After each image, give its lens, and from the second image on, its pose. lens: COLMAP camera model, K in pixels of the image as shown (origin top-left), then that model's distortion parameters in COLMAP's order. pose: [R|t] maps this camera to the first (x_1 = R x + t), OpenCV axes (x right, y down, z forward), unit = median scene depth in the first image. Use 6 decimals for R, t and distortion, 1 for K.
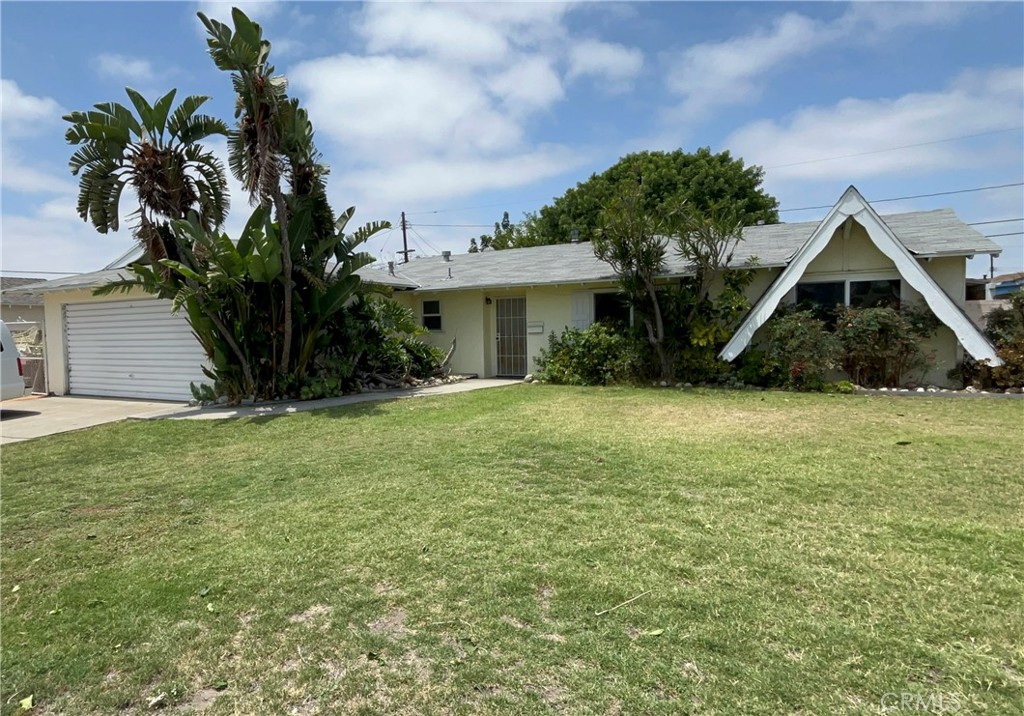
lens RADIAL K [[599.2, 0, 400.4], [0, 599.2, 342.8], [0, 0, 1]] dist [-0.005114, -0.004112]
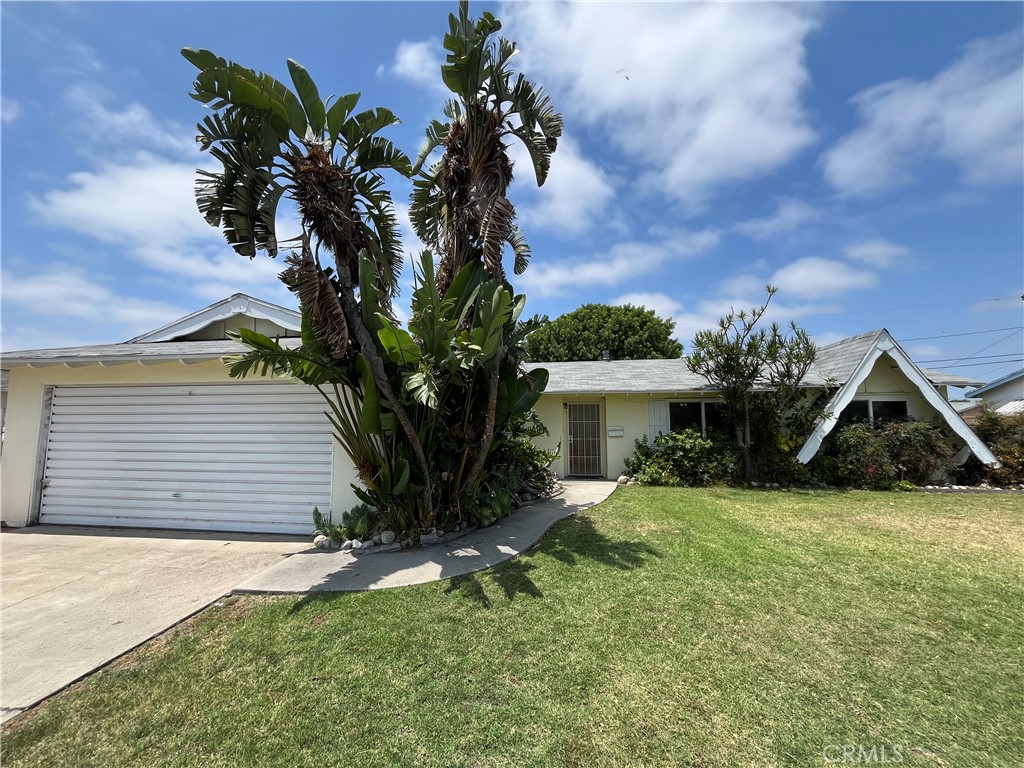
lens RADIAL K [[415.4, 0, 502.5], [0, 415.4, 375.6], [0, 0, 1]] dist [-0.002429, 0.000268]
pose [[0.919261, 0.067317, 0.387849, -0.354424], [-0.010286, 0.989041, -0.147281, -0.015779], [-0.393513, 0.131401, 0.909880, 0.480550]]
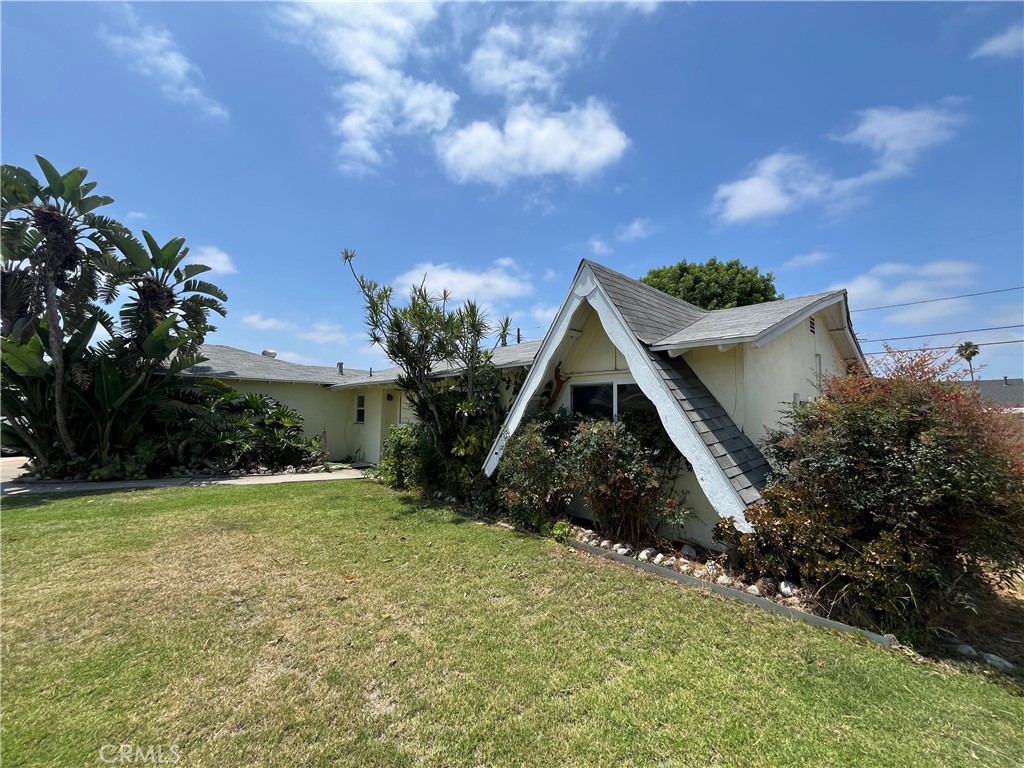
lens RADIAL K [[415.4, 0, 489.6], [0, 415.4, 378.8], [0, 0, 1]] dist [-0.002429, 0.000268]
pose [[0.954130, 0.014462, -0.299045, 0.757732], [-0.046160, 0.993995, -0.099209, -0.050877], [0.295814, 0.108462, 0.949068, 0.449226]]
